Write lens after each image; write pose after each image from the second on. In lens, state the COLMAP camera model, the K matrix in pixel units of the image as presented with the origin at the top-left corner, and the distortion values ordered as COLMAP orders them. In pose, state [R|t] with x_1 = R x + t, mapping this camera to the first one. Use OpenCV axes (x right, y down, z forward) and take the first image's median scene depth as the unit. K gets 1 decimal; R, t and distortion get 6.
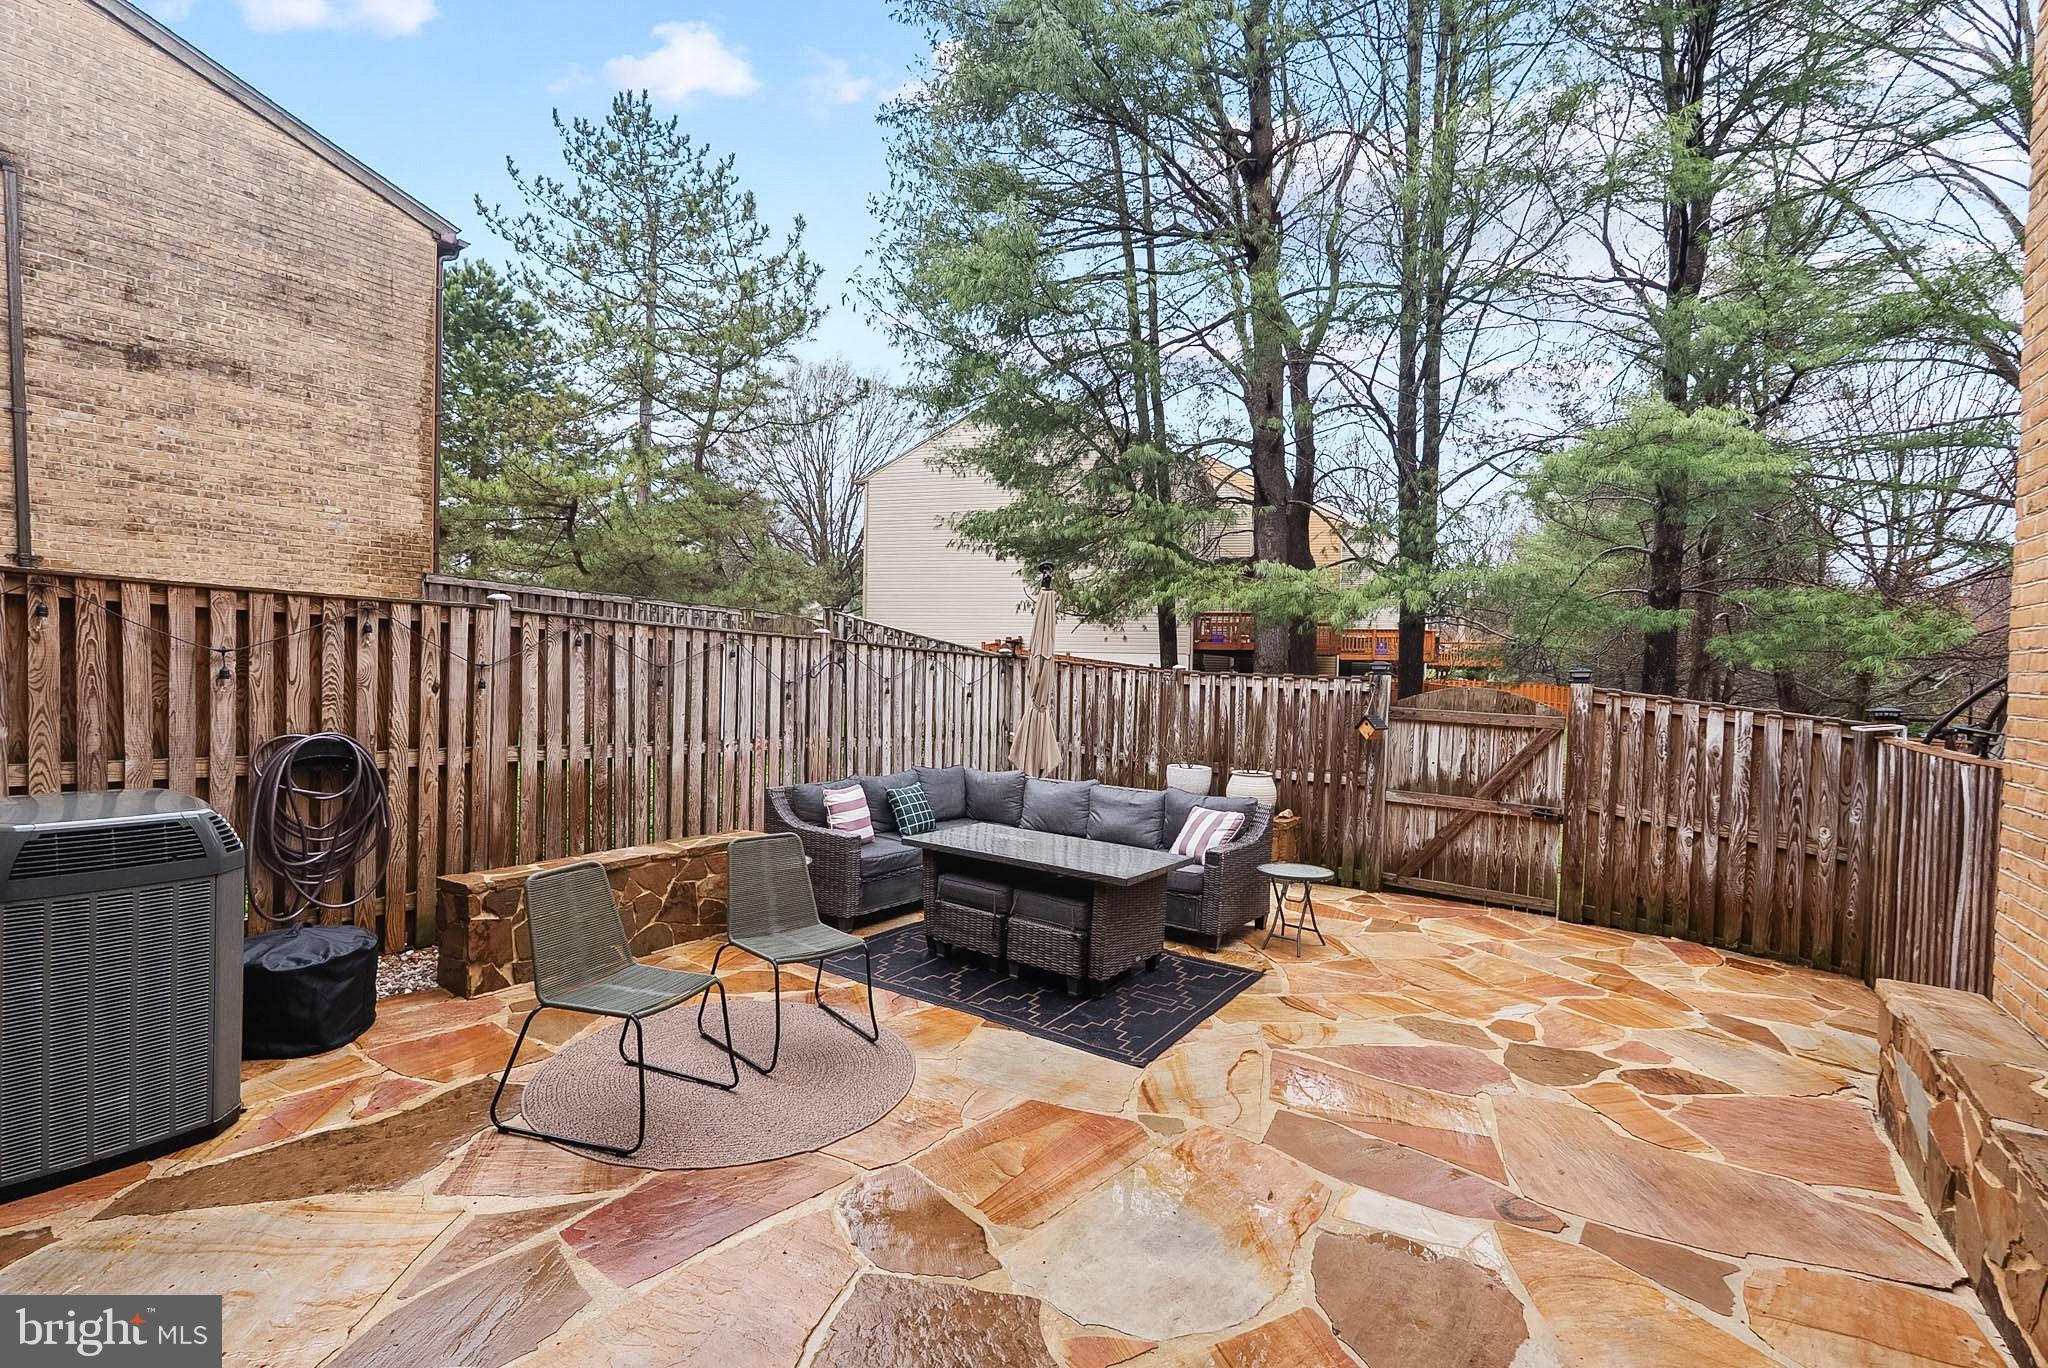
lens RADIAL K [[894.0, 0, 1019.8], [0, 894.0, 665.6], [0, 0, 1]] dist [-0.005702, 0.001039]
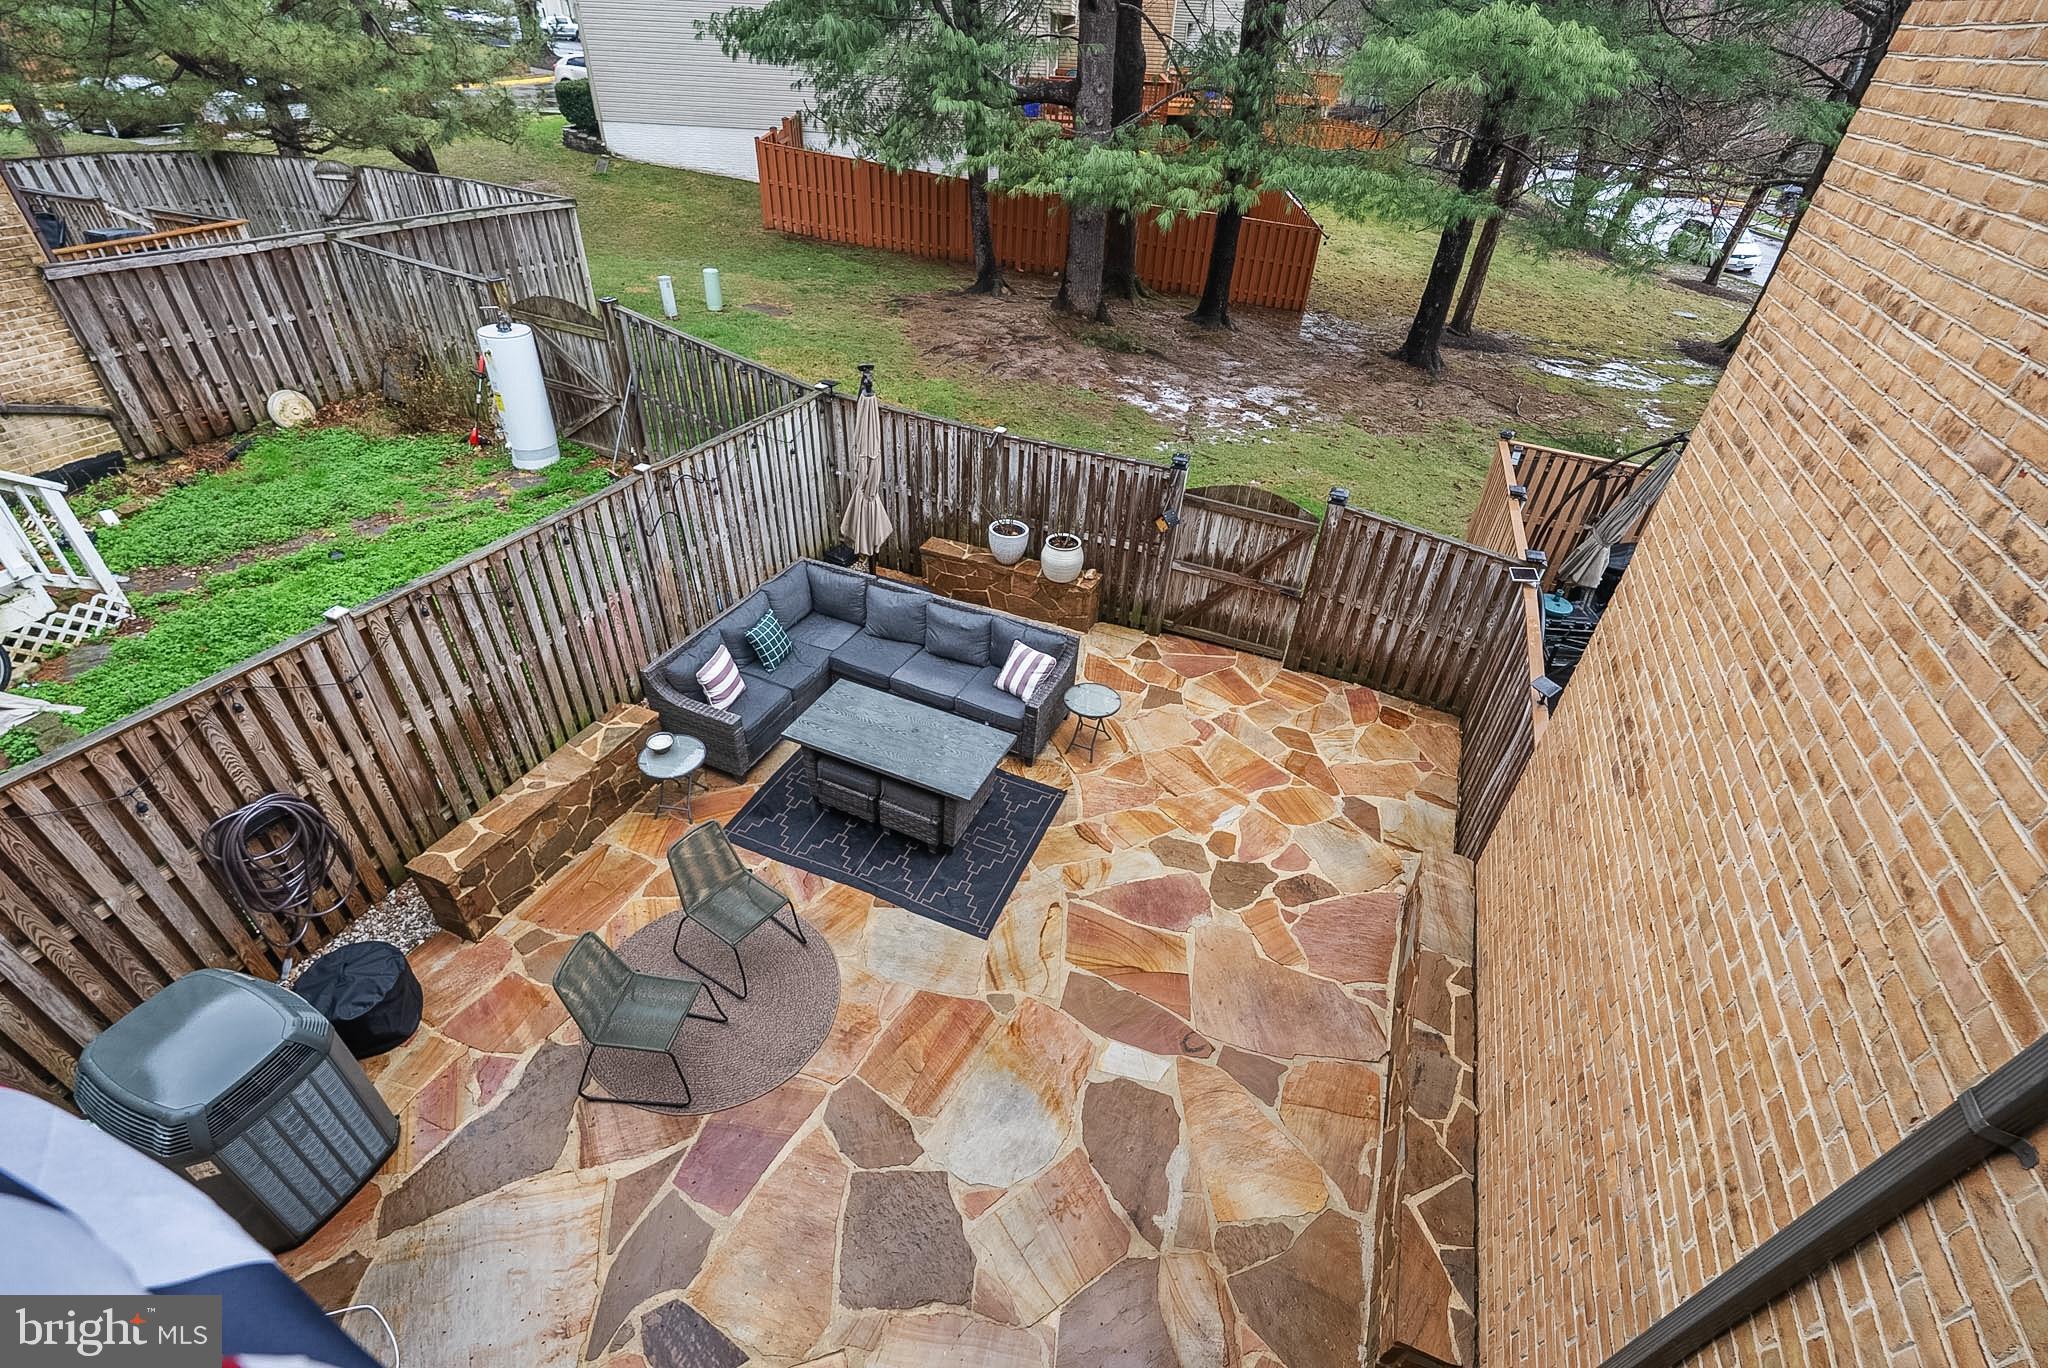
lens RADIAL K [[912.4, 0, 1018.2], [0, 912.4, 661.6], [0, 0, 1]] dist [-0.003224, 0.001026]
pose [[0.978533, -0.109839, 0.174381, -0.020555], [-0.012279, 0.813564, 0.581346, -0.564001], [-0.205725, -0.571007, 0.794750, 0.005241]]
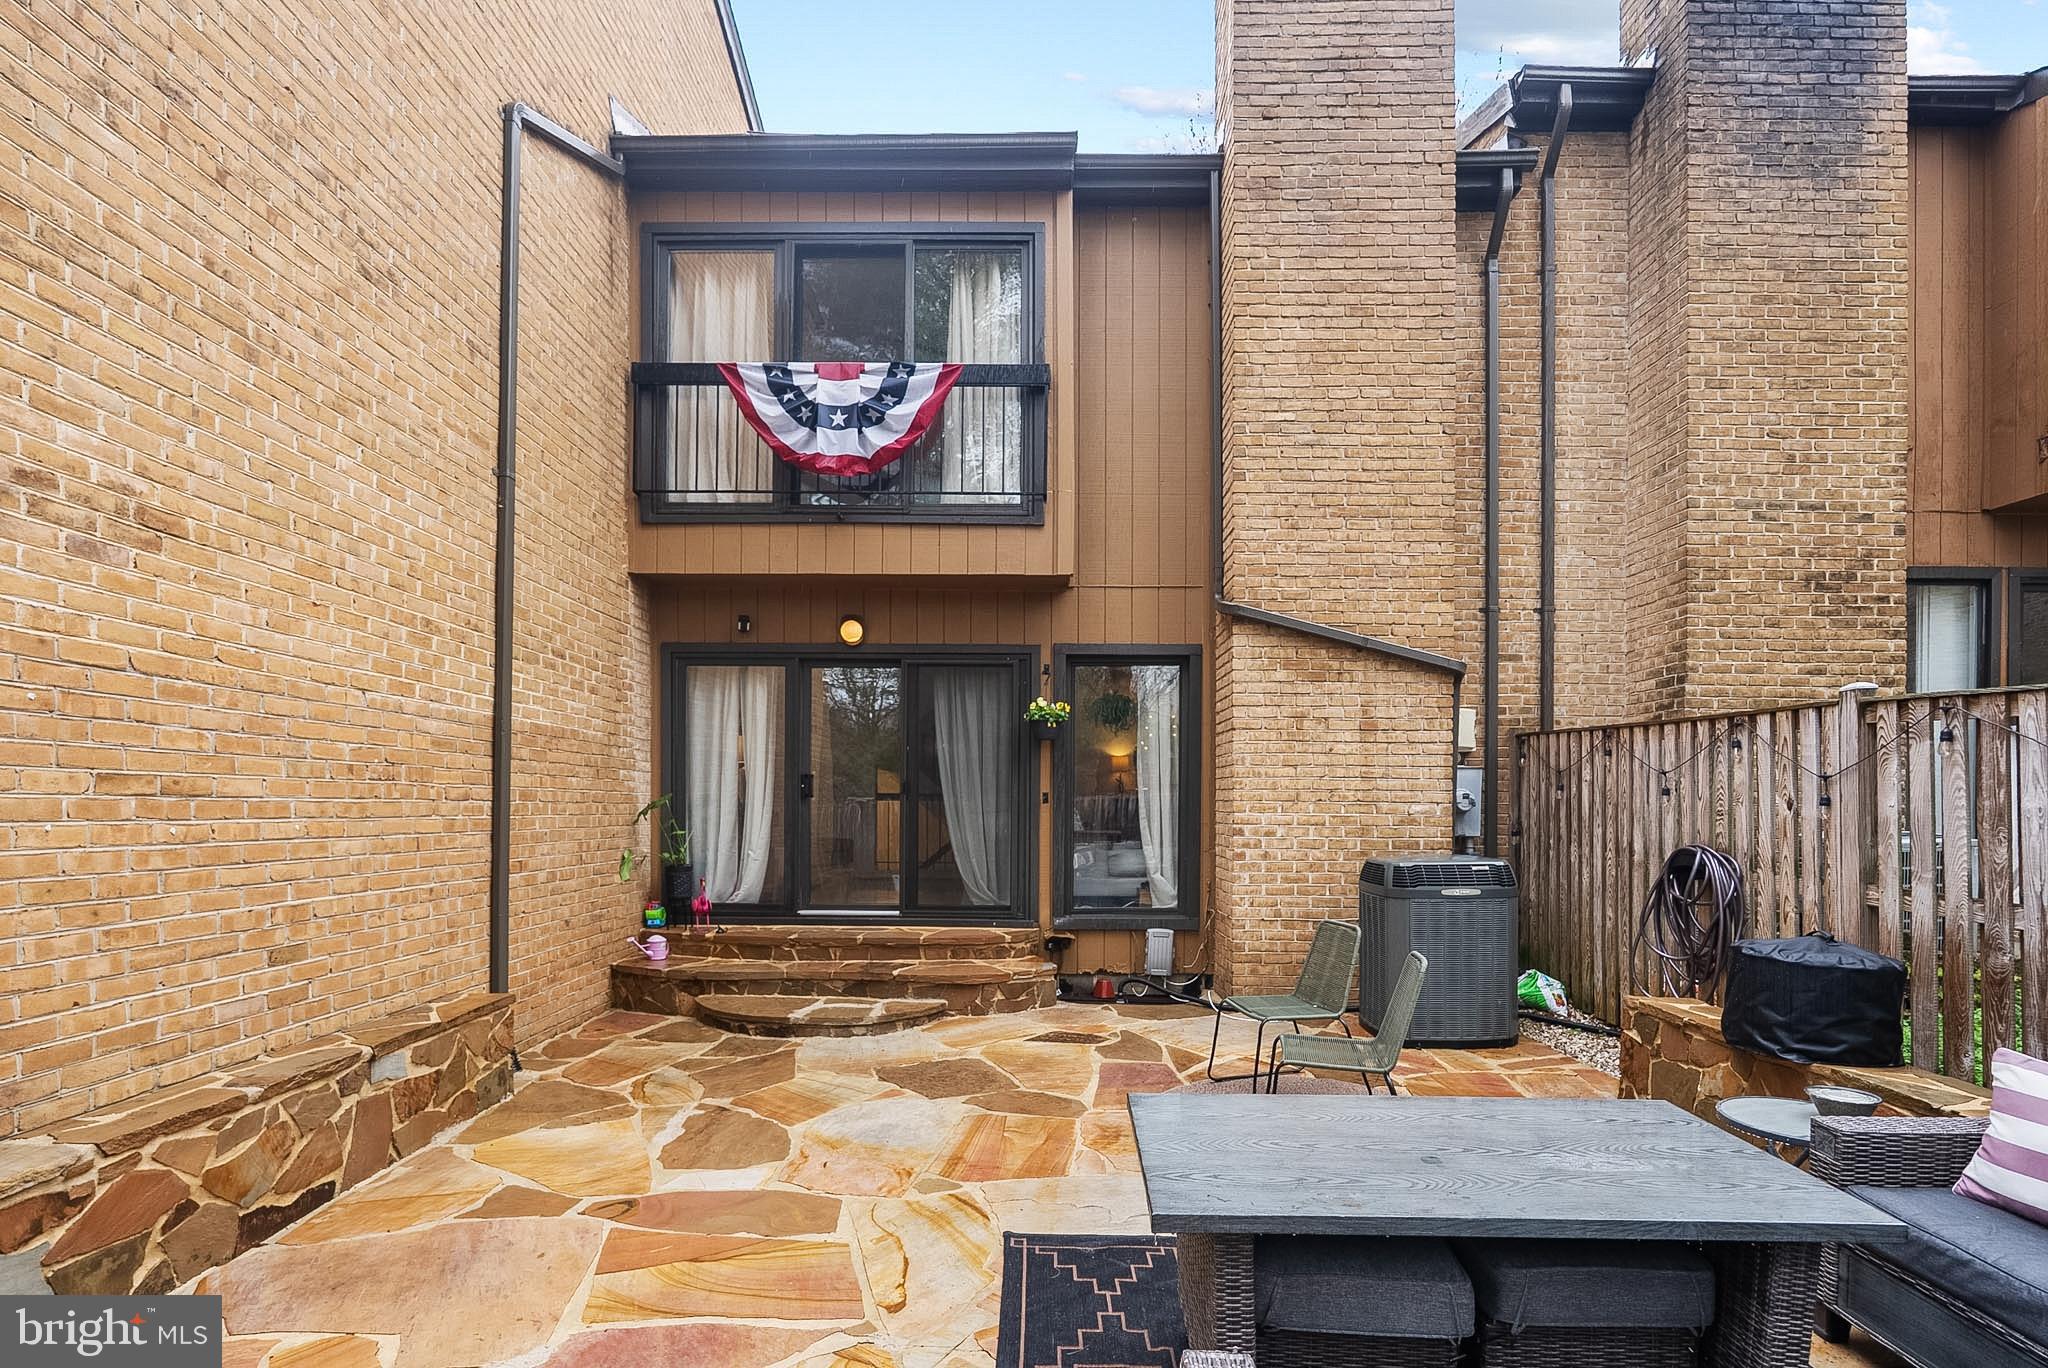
lens RADIAL K [[938.1, 0, 1033.3], [0, 938.1, 791.8], [0, 0, 1]] dist [-0.002981, 0.000385]
pose [[-0.826379, -0.032832, -0.562157, 0.400299], [-0.023812, 0.999443, -0.023368, 0.043903], [0.562611, -0.005924, -0.826700, 1.132148]]
